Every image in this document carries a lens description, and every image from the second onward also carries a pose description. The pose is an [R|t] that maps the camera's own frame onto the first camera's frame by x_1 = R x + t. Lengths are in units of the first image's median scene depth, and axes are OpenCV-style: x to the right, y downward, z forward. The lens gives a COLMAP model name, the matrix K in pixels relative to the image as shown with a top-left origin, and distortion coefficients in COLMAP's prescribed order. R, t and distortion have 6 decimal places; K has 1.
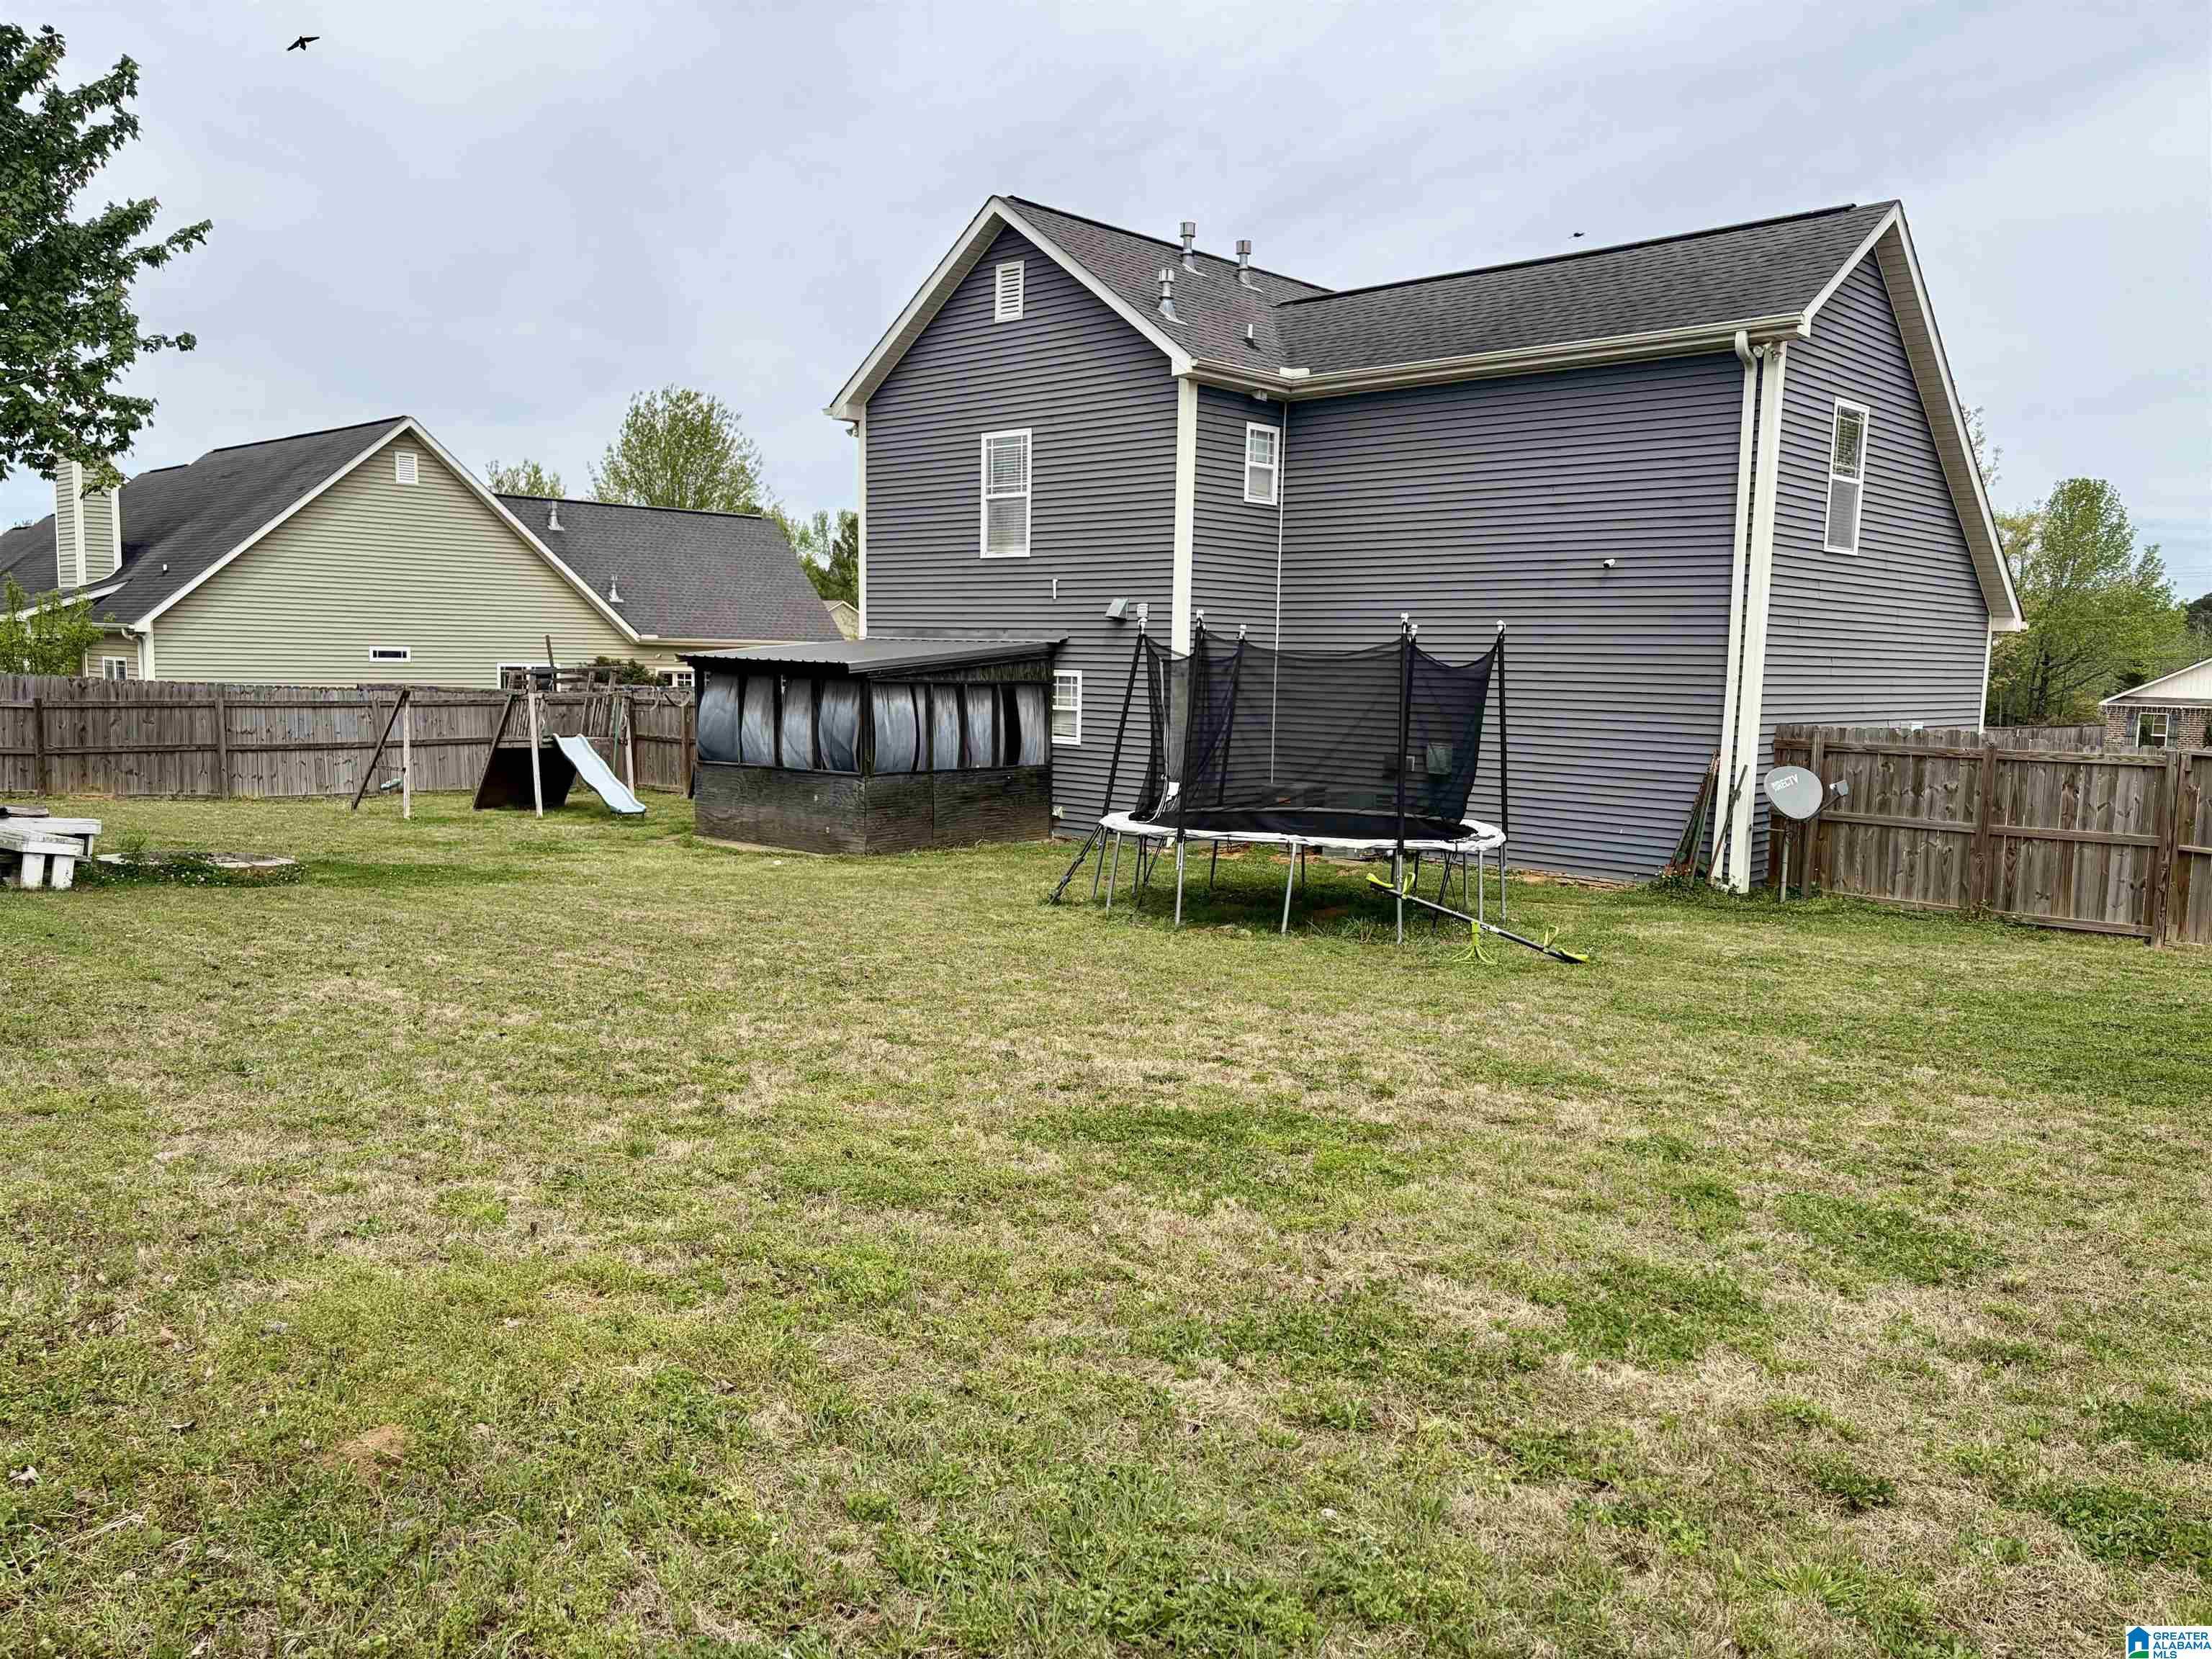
lens RADIAL K [[1675.1, 0, 1105.1], [0, 1675.1, 844.1], [0, 0, 1]] dist [0.037028, -0.040684]
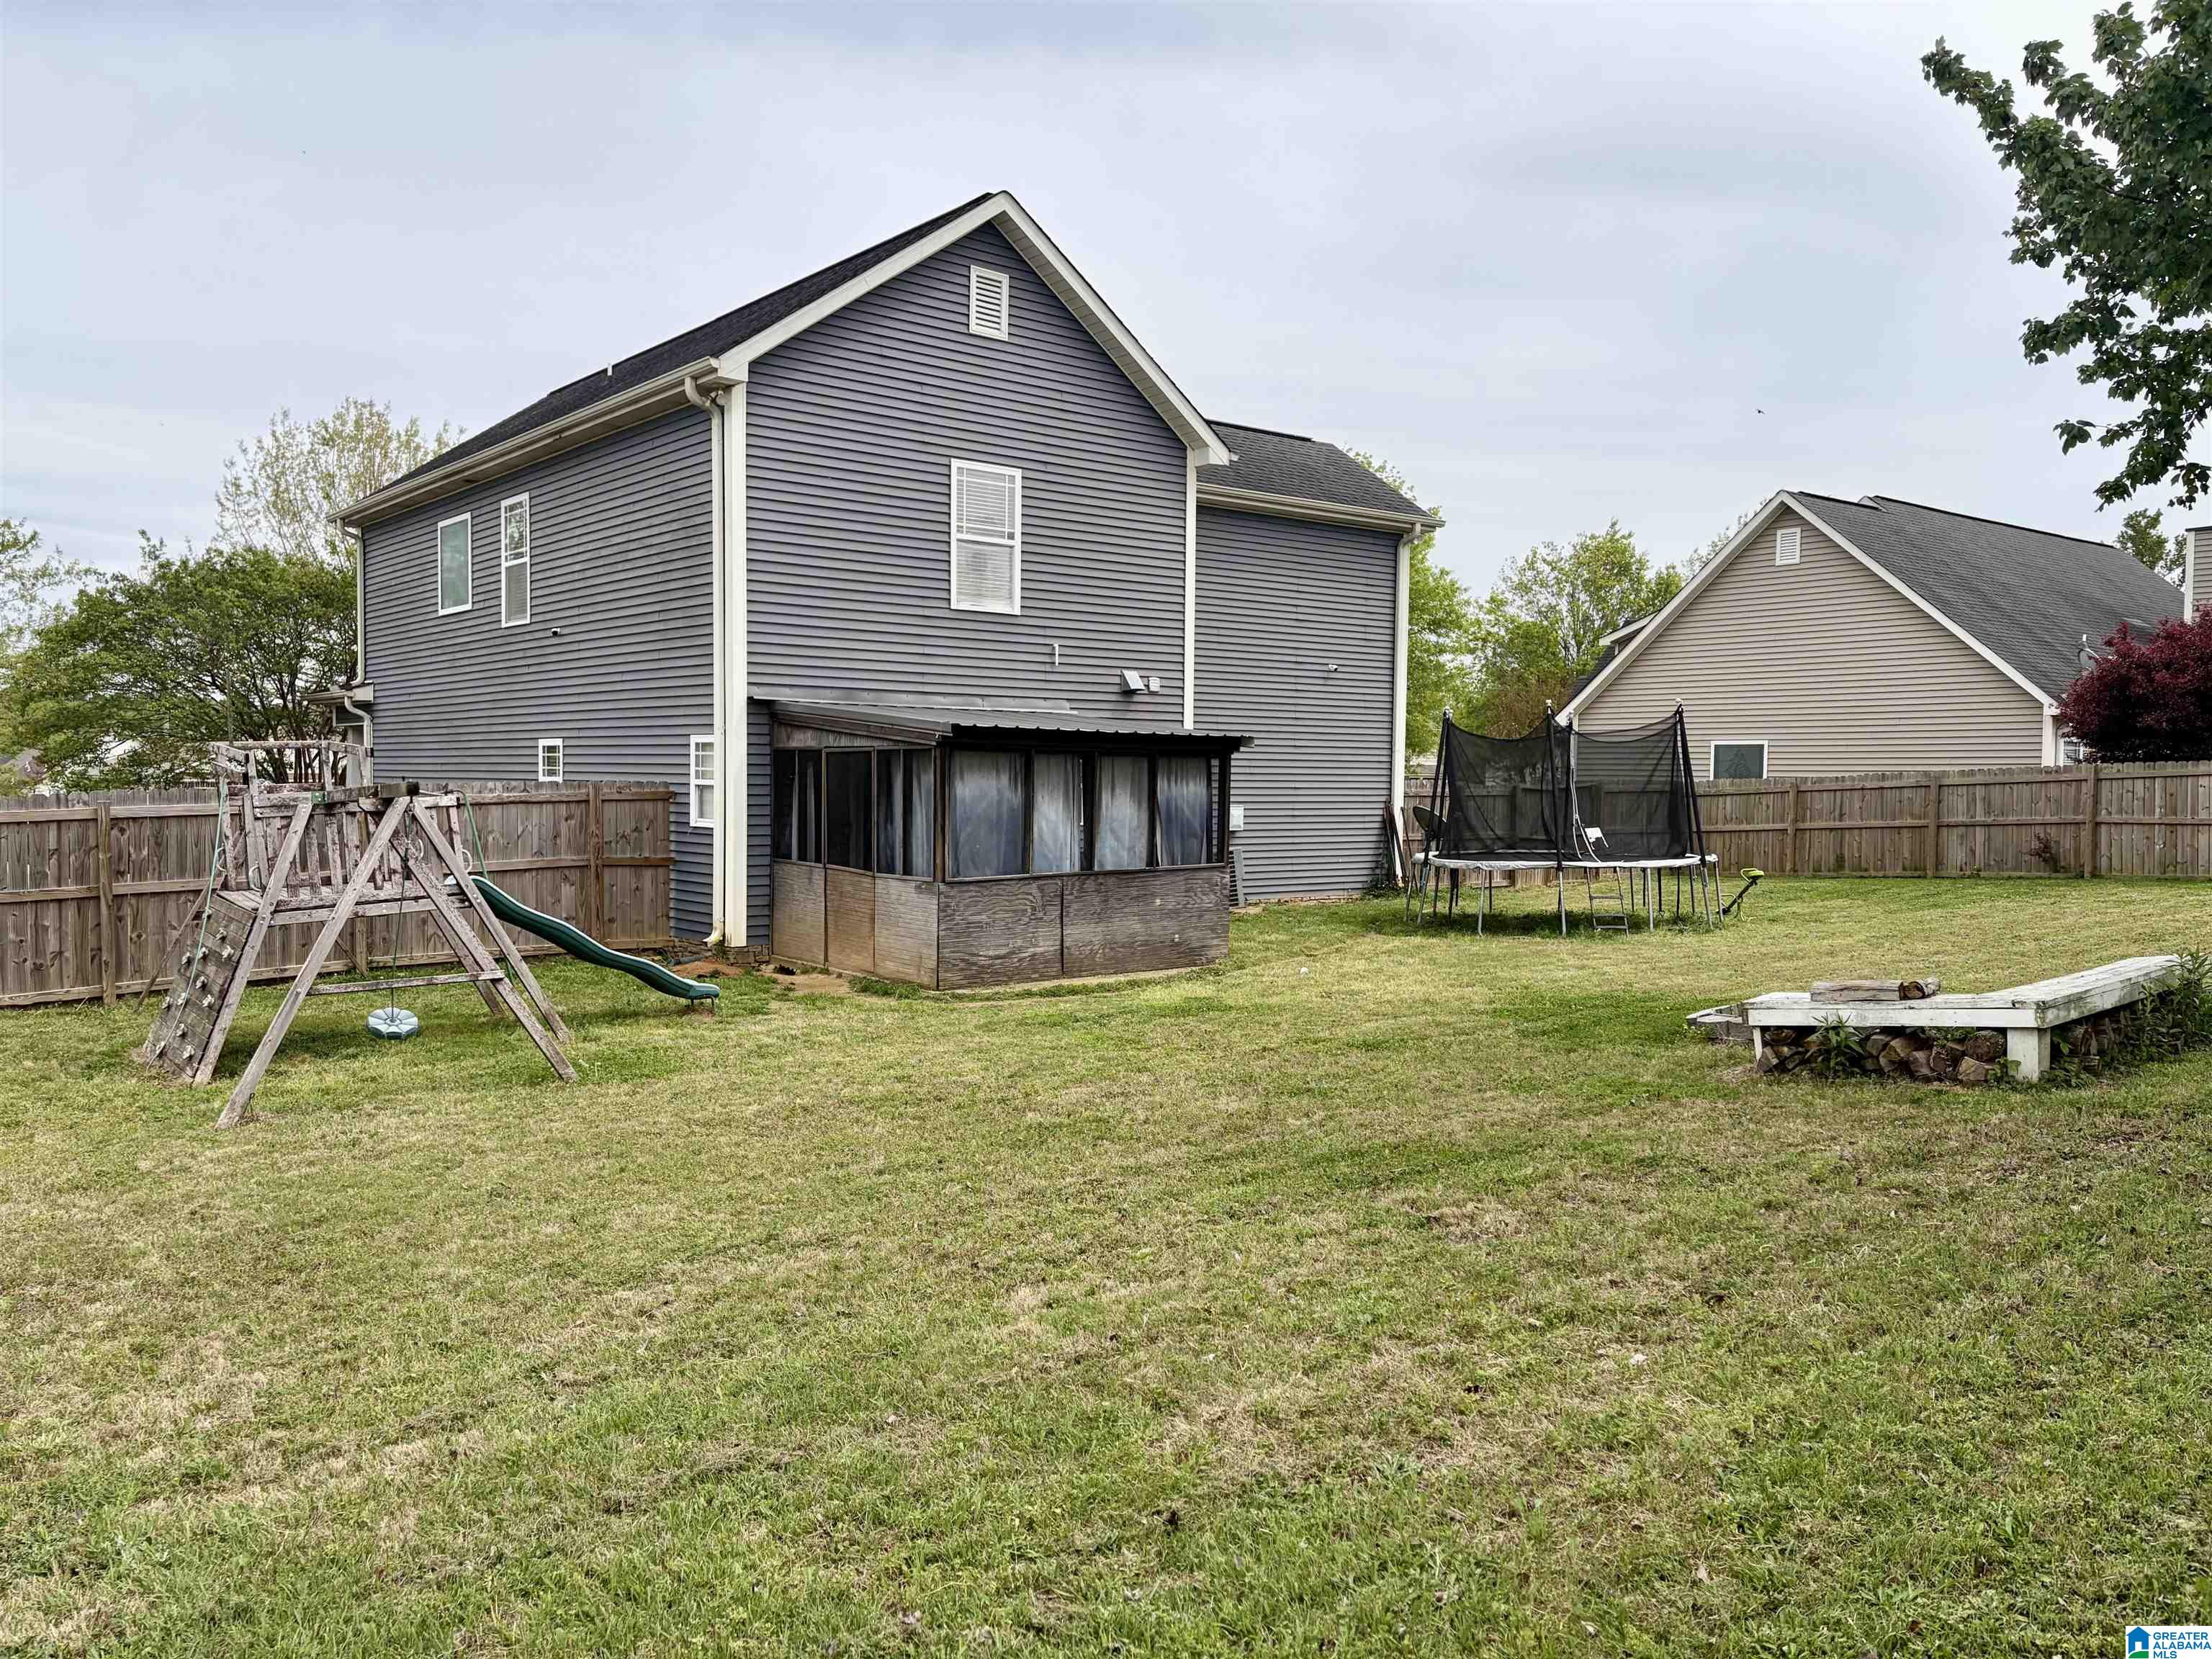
lens RADIAL K [[1675.1, 0, 1103.6], [0, 1675.1, 818.7], [0, 0, 1]] dist [0.037028, -0.040684]
pose [[0.131780, -0.040423, 0.990454, -0.902334], [0.102994, 0.994319, 0.026878, -0.085985], [-0.985914, 0.098469, 0.135195, 0.852877]]
